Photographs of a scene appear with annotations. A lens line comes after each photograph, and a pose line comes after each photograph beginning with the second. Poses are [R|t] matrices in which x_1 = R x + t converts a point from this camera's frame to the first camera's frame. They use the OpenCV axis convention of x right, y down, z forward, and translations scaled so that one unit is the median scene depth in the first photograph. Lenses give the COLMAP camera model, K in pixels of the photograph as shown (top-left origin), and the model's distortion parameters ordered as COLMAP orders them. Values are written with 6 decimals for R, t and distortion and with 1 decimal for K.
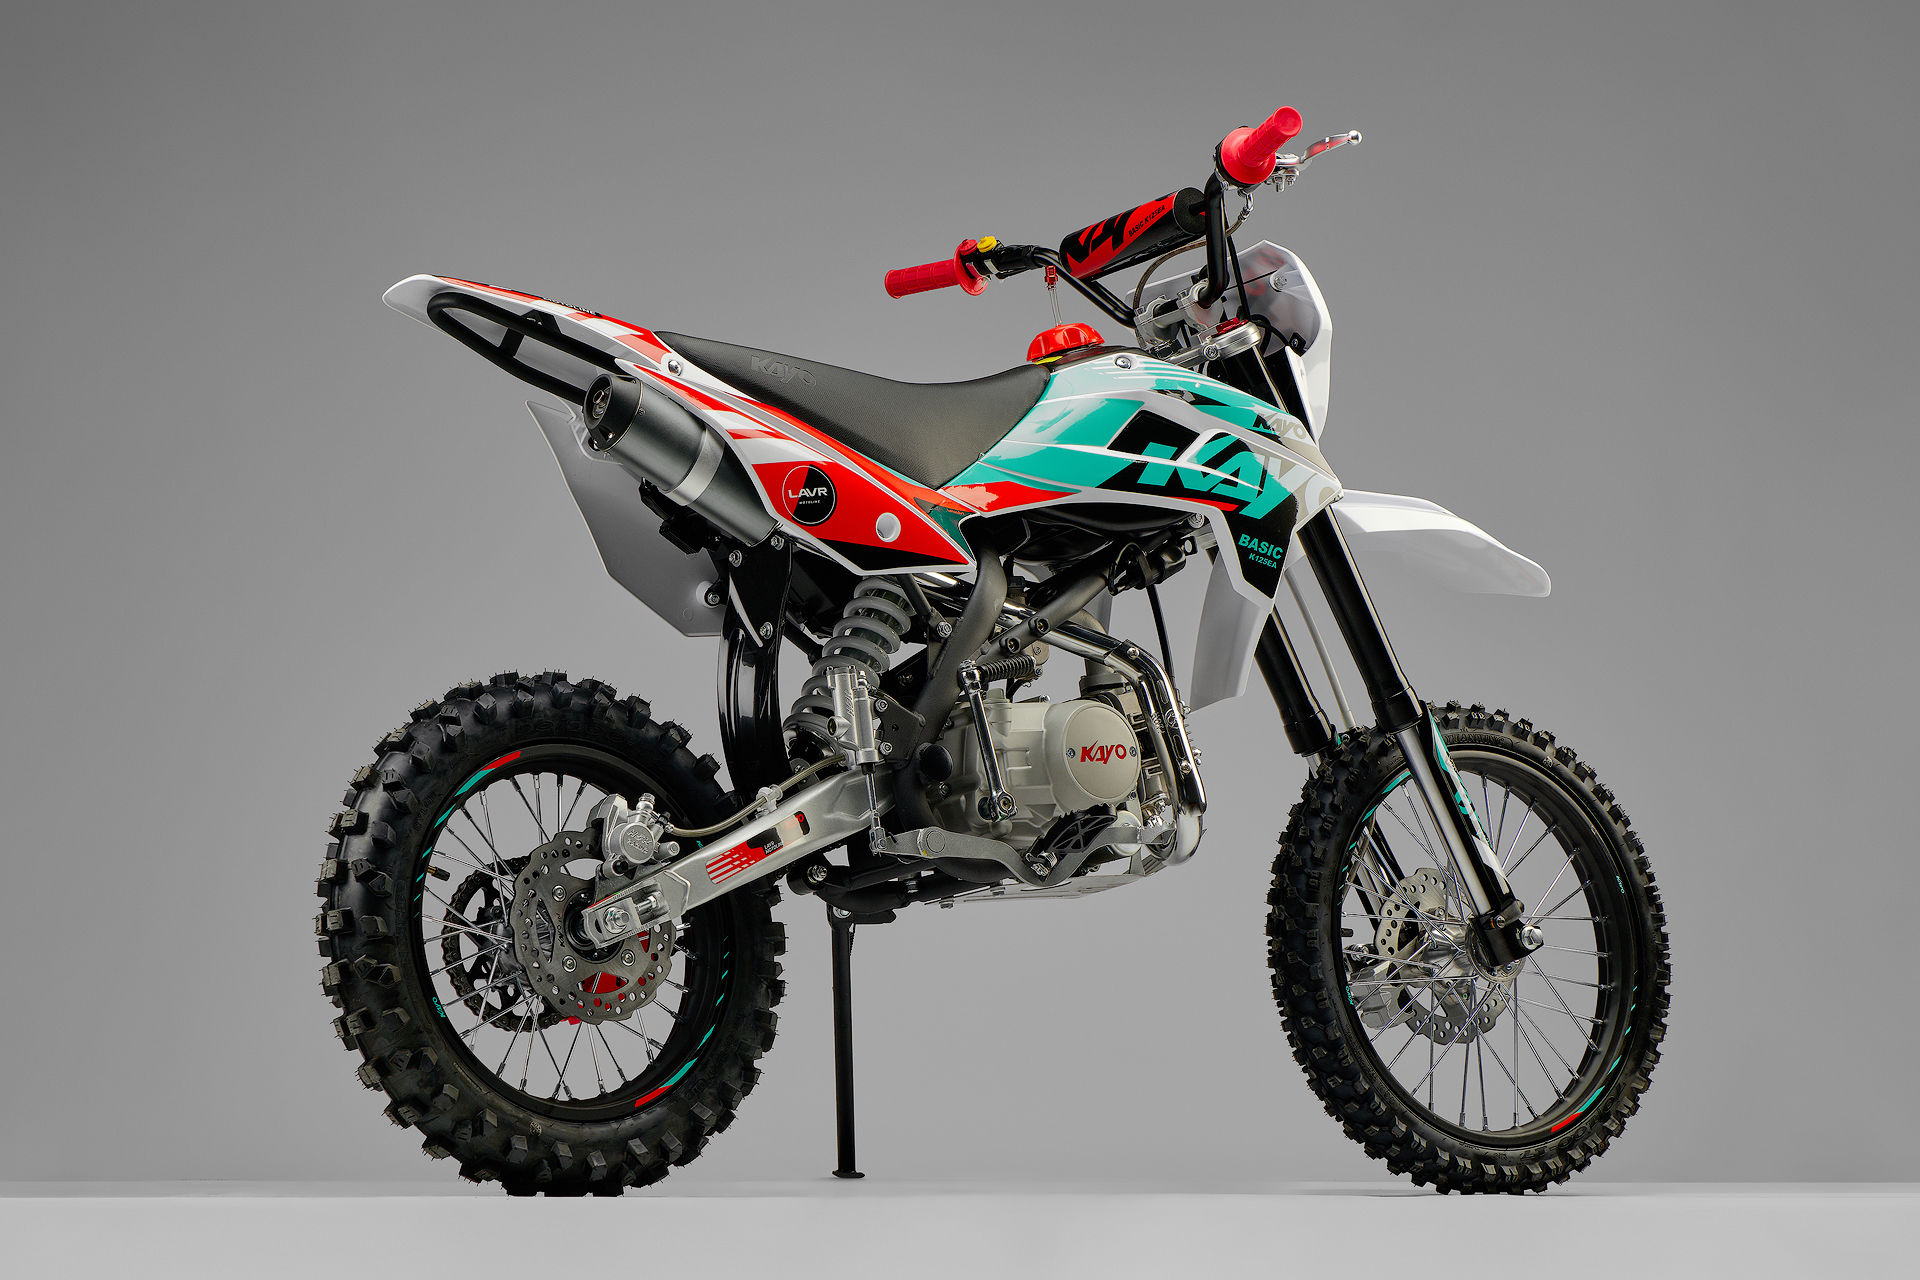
lens RADIAL K [[5556.1, 0, 960.0], [0, 5556.1, 640.0], [0, 0, 1]] dist [0.063207, 1.404972]
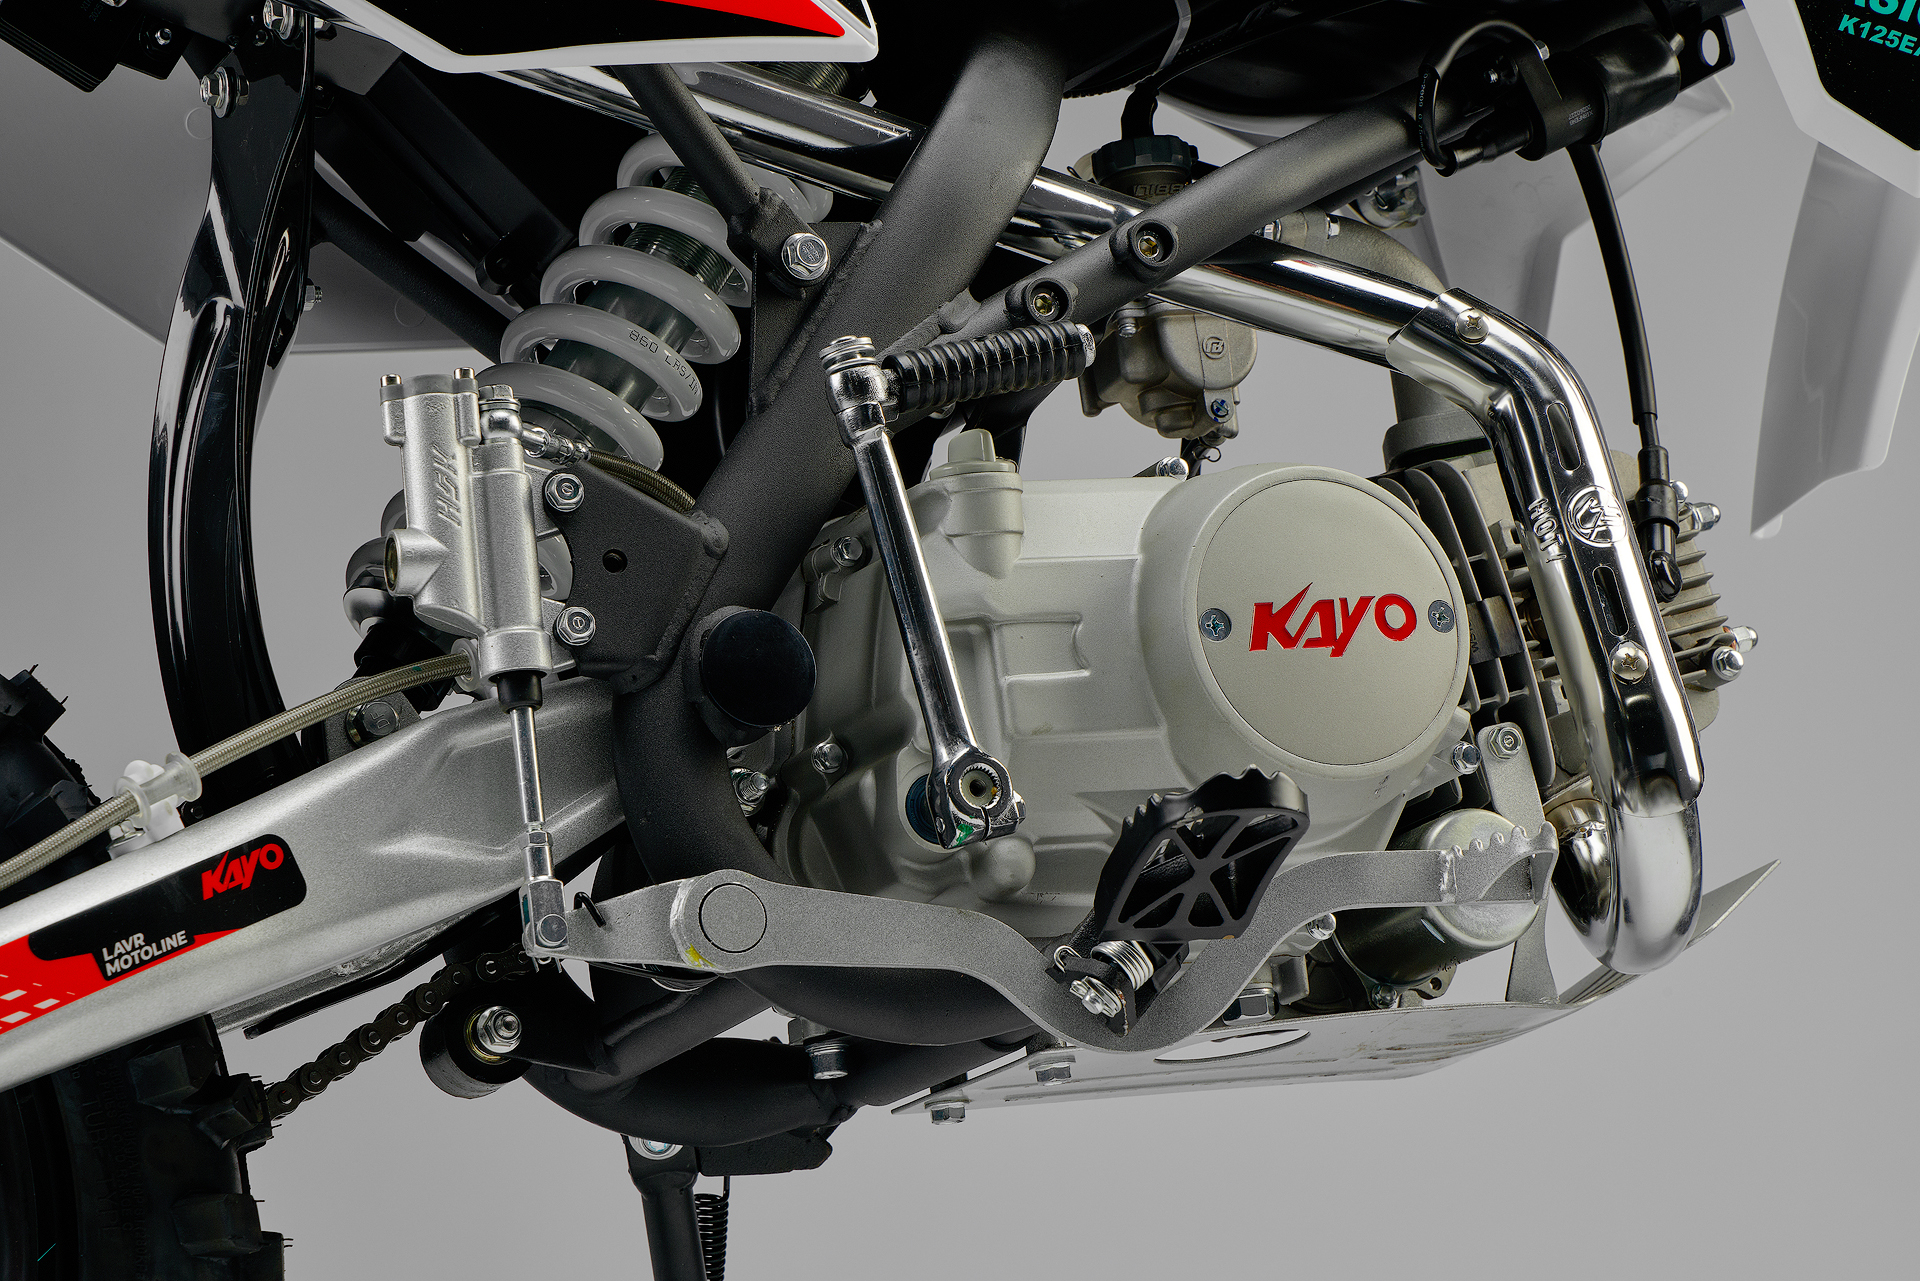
lens RADIAL K [[5556.1, 0, 960.0], [0, 5556.1, 640.5], [0, 0, 1]] dist [0.063207, 1.404972]
pose [[0.971695, -0.048117, -0.231286, 0.078969], [0.041811, 0.998610, -0.032092, 0.030911], [0.232509, 0.021513, 0.972356, 0.692886]]
